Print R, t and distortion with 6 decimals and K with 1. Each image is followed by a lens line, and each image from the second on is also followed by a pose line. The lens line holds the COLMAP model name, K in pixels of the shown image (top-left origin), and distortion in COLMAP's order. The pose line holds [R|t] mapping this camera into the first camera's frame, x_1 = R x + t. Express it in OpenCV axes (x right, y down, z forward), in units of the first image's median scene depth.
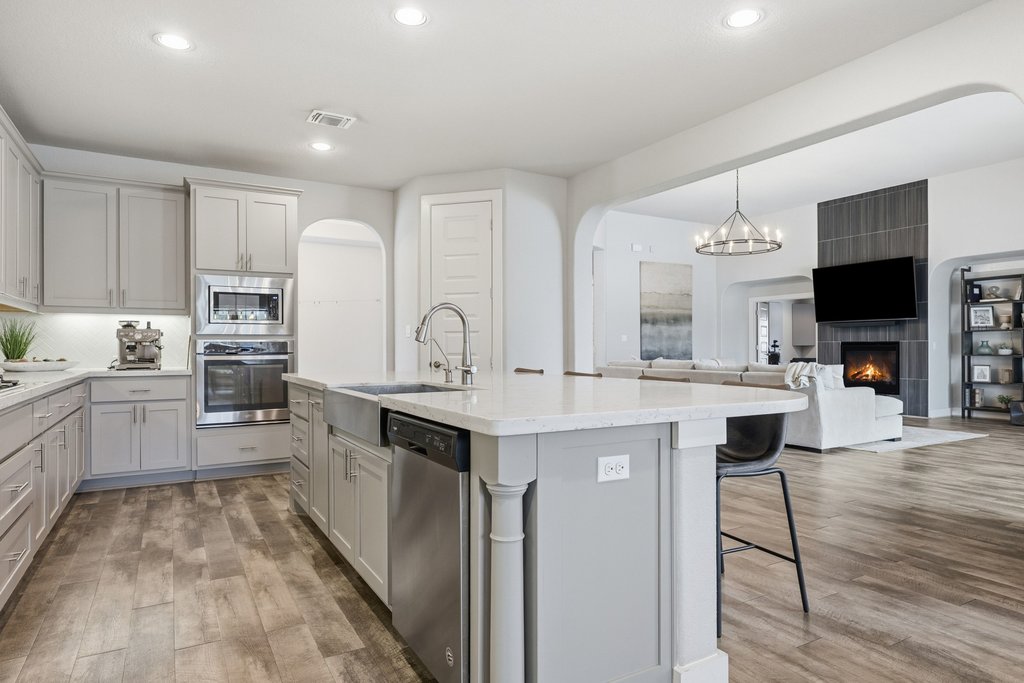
lens RADIAL K [[592.4, 0, 509.3], [0, 592.4, 346.2], [0, 0, 1]] dist [0.000465, 0.000280]
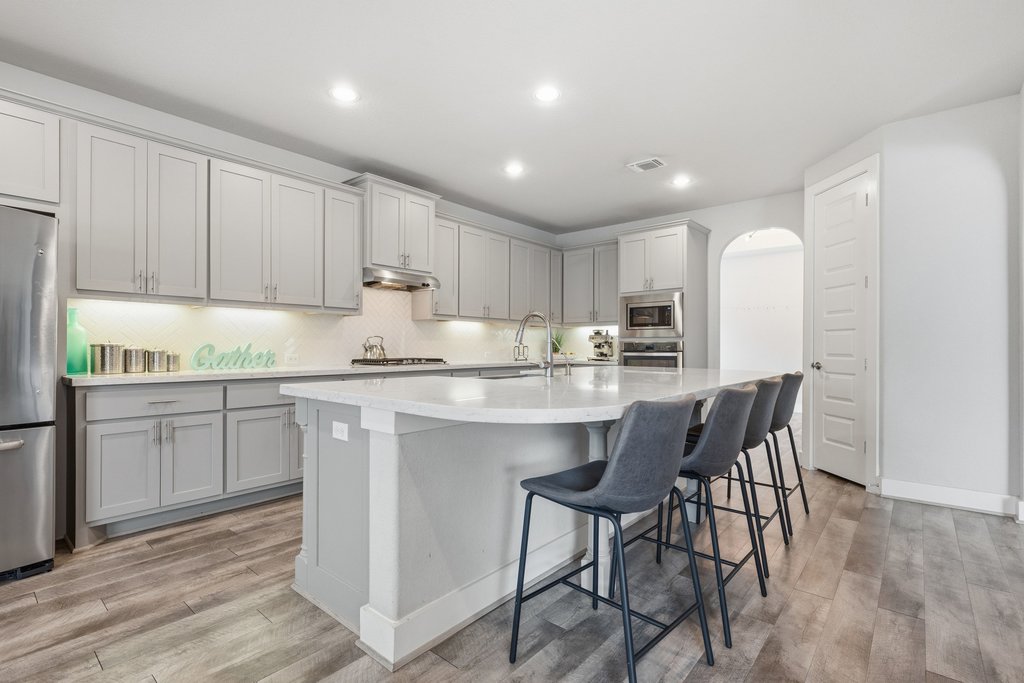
lens RADIAL K [[474.6, 0, 514.8], [0, 474.6, 344.5], [0, 0, 1]] dist [-0.000230, -0.000122]
pose [[0.338856, -0.002052, -0.940836, 0.492540], [-0.000737, 0.999997, -0.002446, -0.000217], [0.940838, 0.001522, 0.338853, 0.354812]]
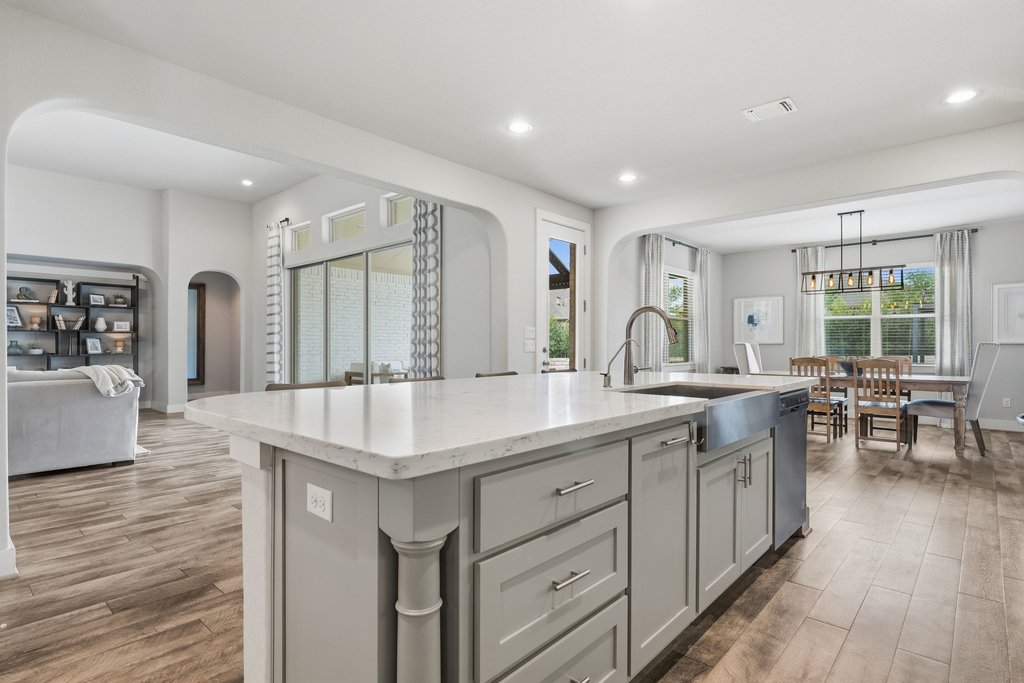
lens RADIAL K [[516.4, 0, 513.6], [0, 516.4, 345.5], [0, 0, 1]] dist [-0.001161, -0.000086]
pose [[-0.303591, 0.002662, 0.952799, -0.516724], [-0.002999, 0.999988, -0.003750, -0.000748], [-0.952798, -0.003996, -0.303579, 0.868966]]
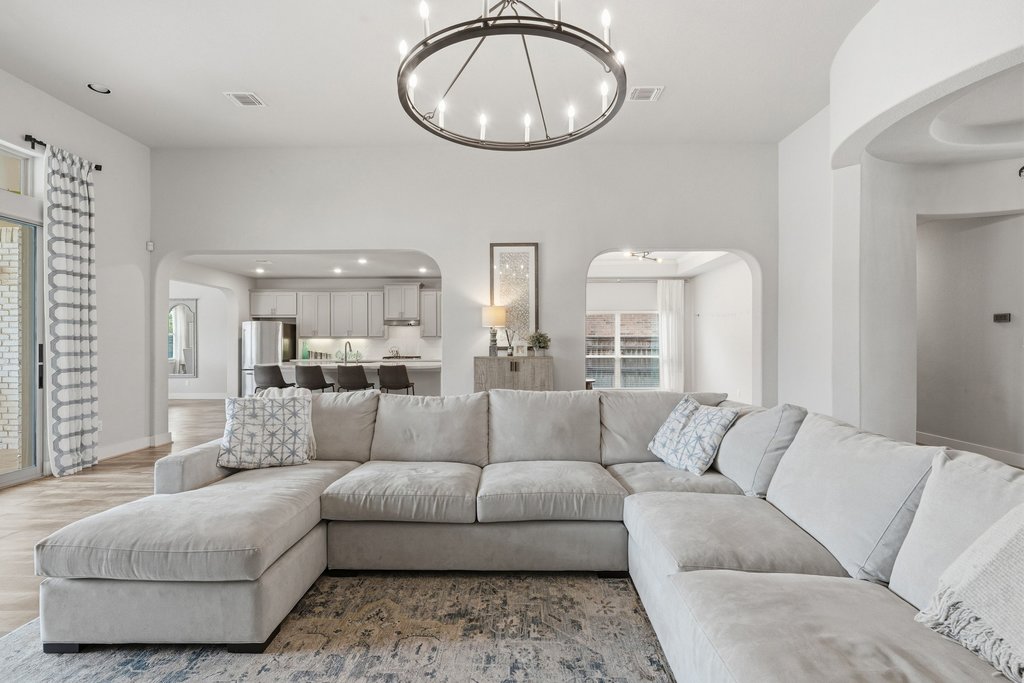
lens RADIAL K [[454.0, 0, 509.5], [0, 454.0, 345.8], [0, 0, 1]] dist [-0.000130, 0.000489]
pose [[-0.525297, 0.003428, -0.850912, 1.042509], [0.005239, 0.999986, 0.000794, -0.022090], [0.850903, -0.004041, -0.525308, 1.964837]]
